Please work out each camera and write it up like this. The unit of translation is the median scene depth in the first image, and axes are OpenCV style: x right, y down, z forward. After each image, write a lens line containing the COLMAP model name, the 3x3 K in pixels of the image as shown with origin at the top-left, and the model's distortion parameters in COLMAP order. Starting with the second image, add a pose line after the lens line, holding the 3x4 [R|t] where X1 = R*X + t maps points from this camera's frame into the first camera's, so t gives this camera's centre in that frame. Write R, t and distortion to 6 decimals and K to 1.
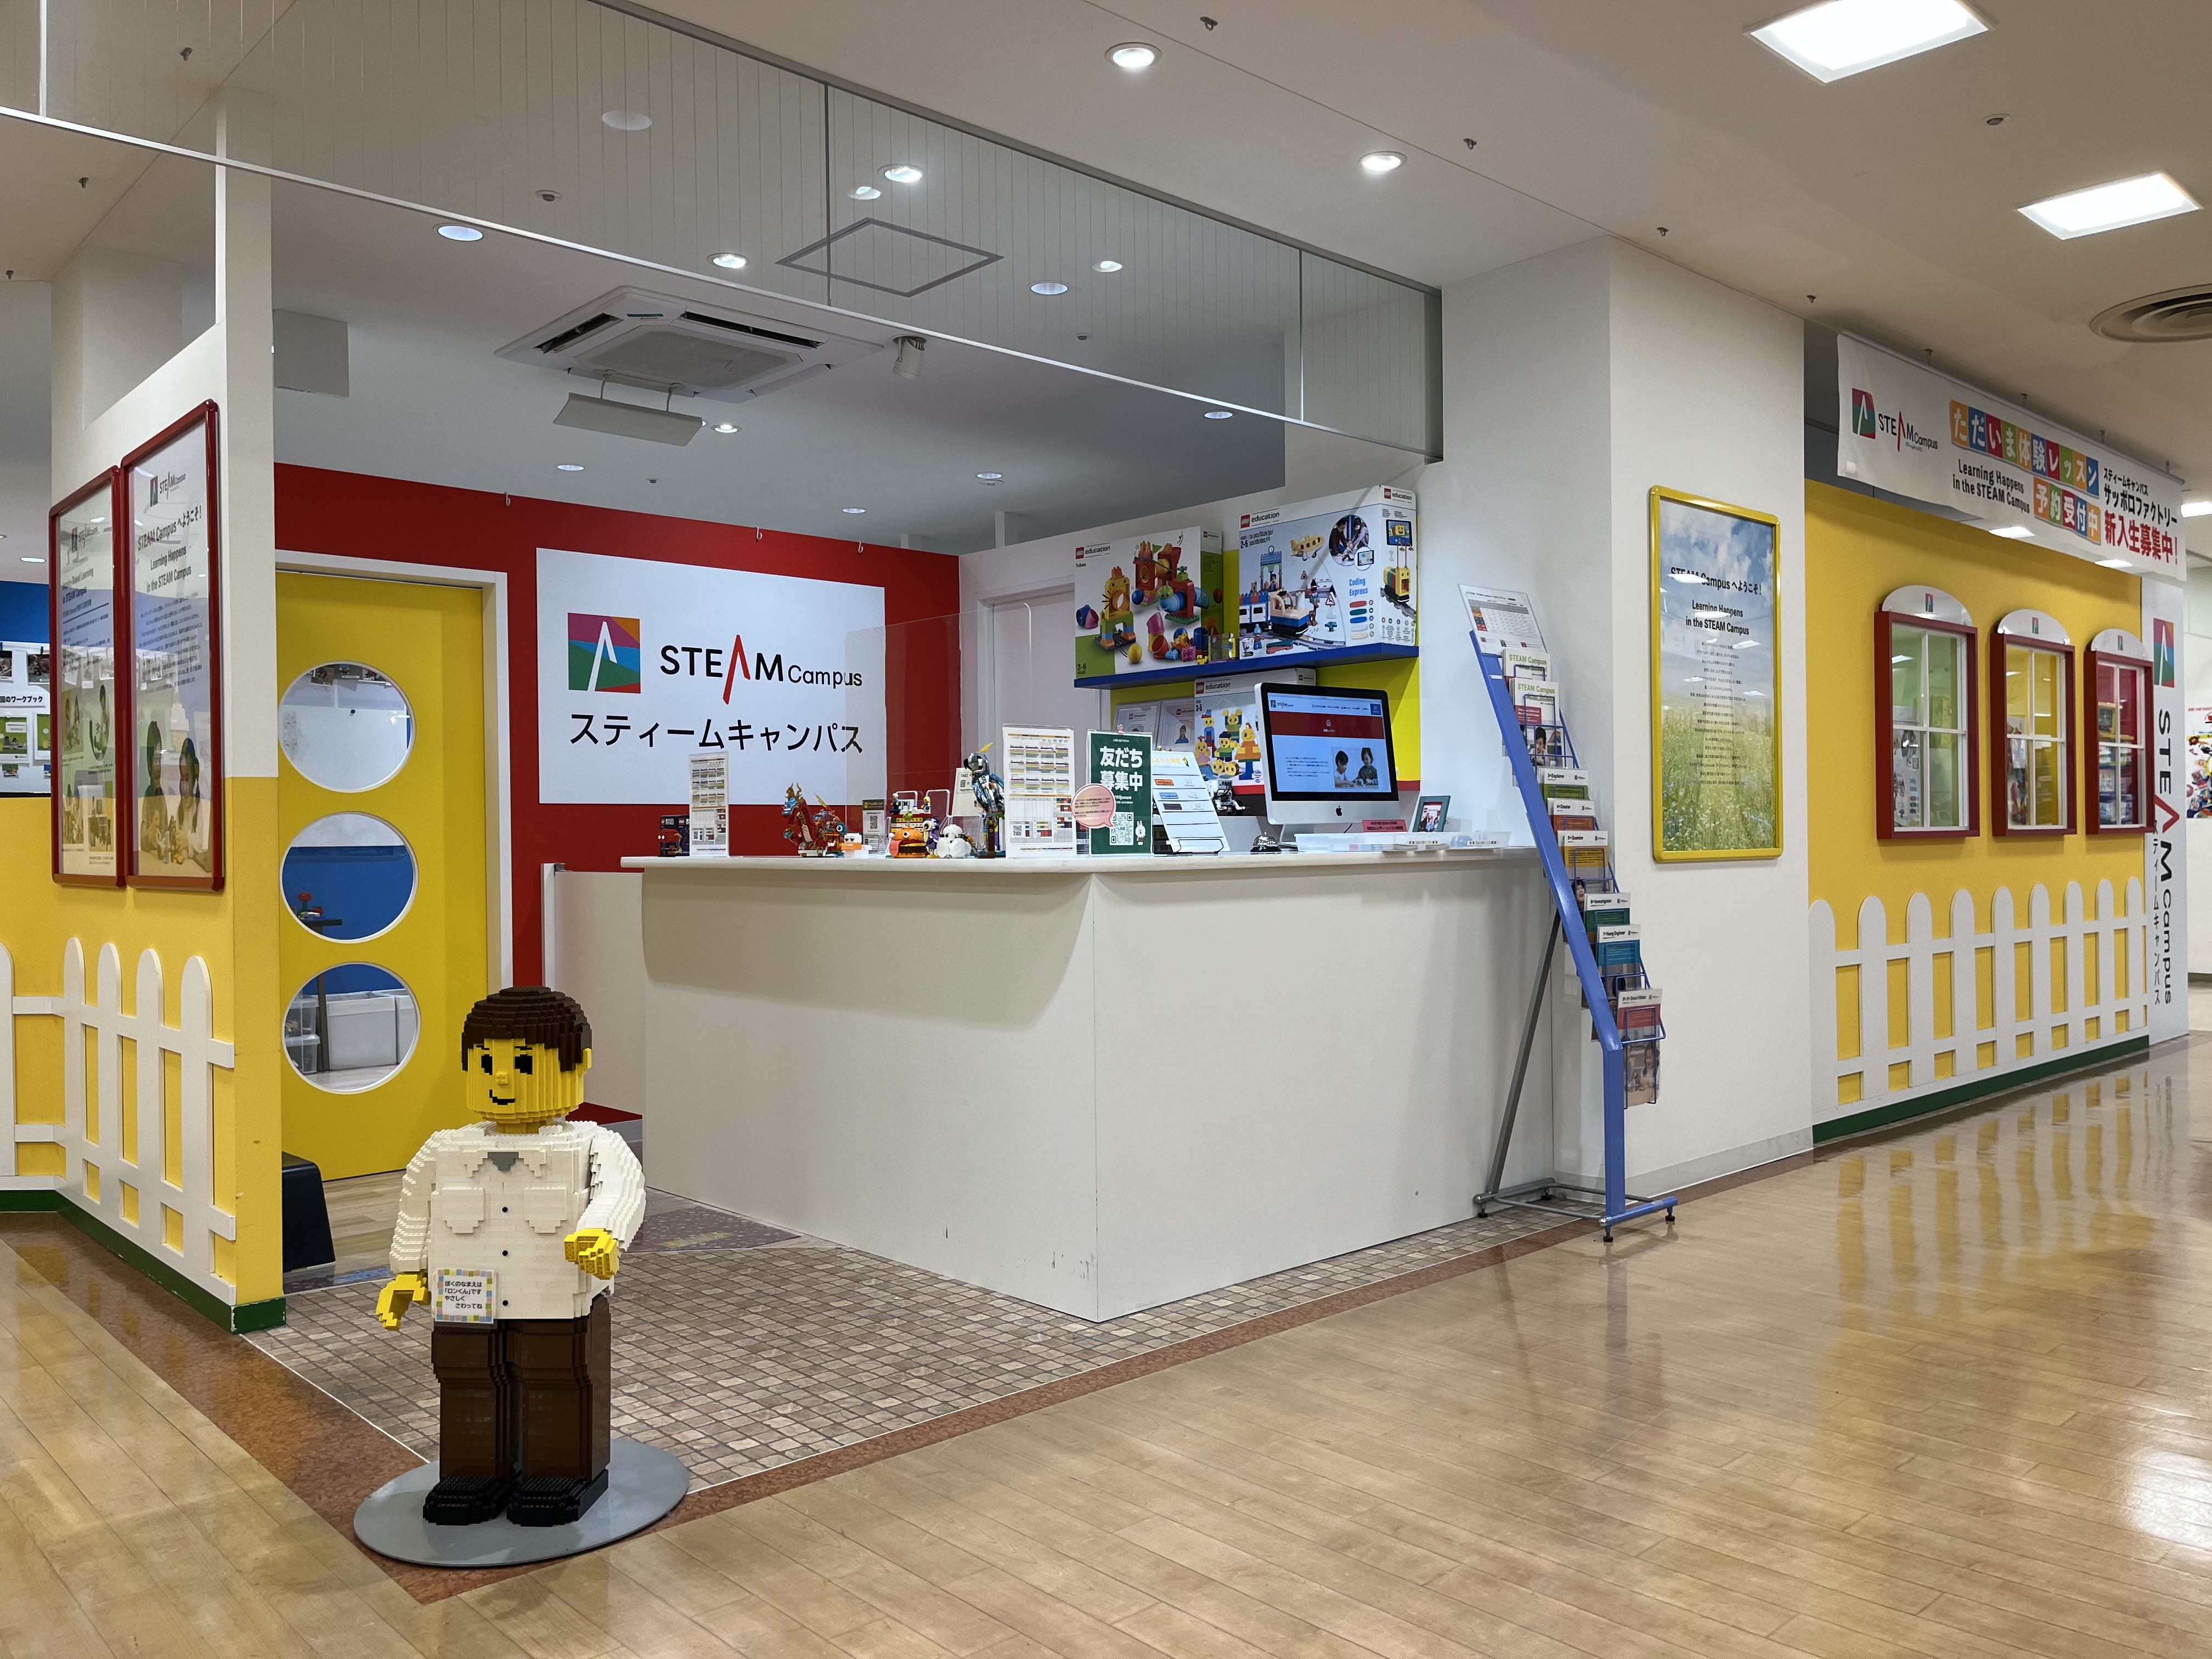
lens RADIAL K [[1672.6, 0, 1105.4], [0, 1672.6, 821.2], [0, 0, 1]] dist [0.055894, -0.002070]
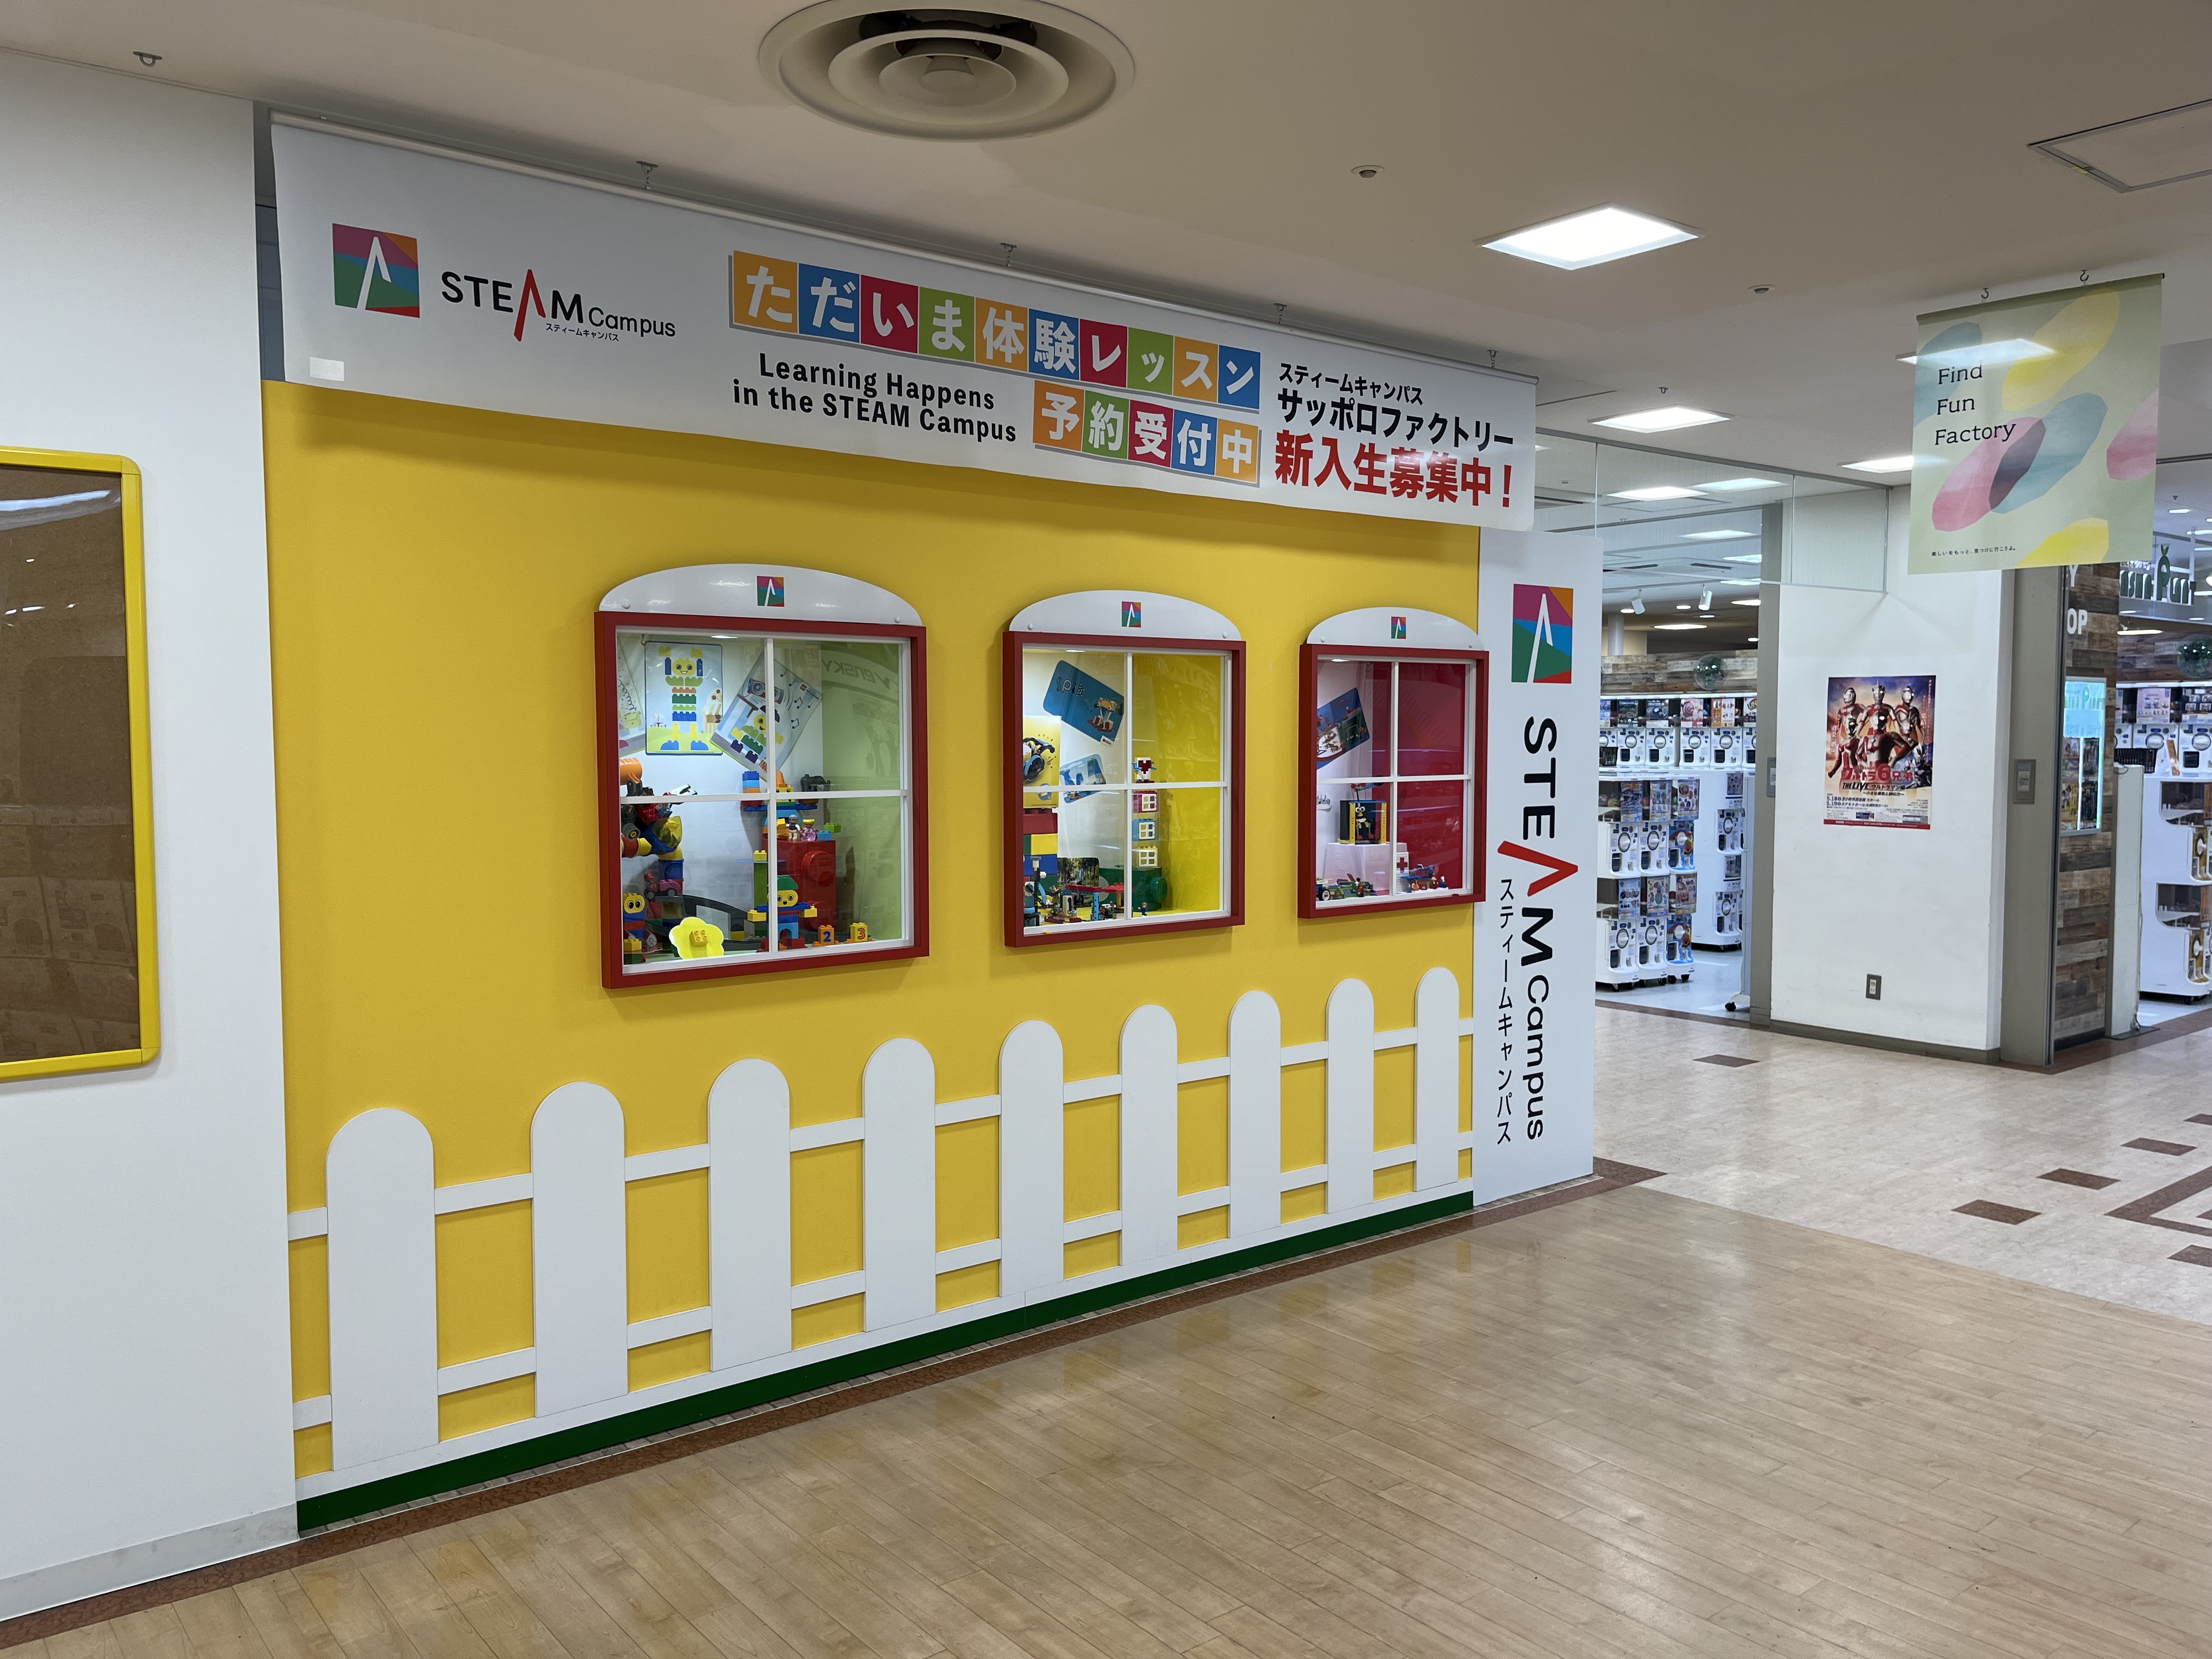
lens RADIAL K [[1672.6, 0, 1105.1], [0, 1672.6, 837.7], [0, 0, 1]] dist [0.055894, -0.002070]
pose [[0.995446, 0.006287, -0.095117, 0.597430], [-0.000128, 0.997909, 0.064628, -0.070789], [0.095324, -0.064321, 0.993366, 0.359364]]
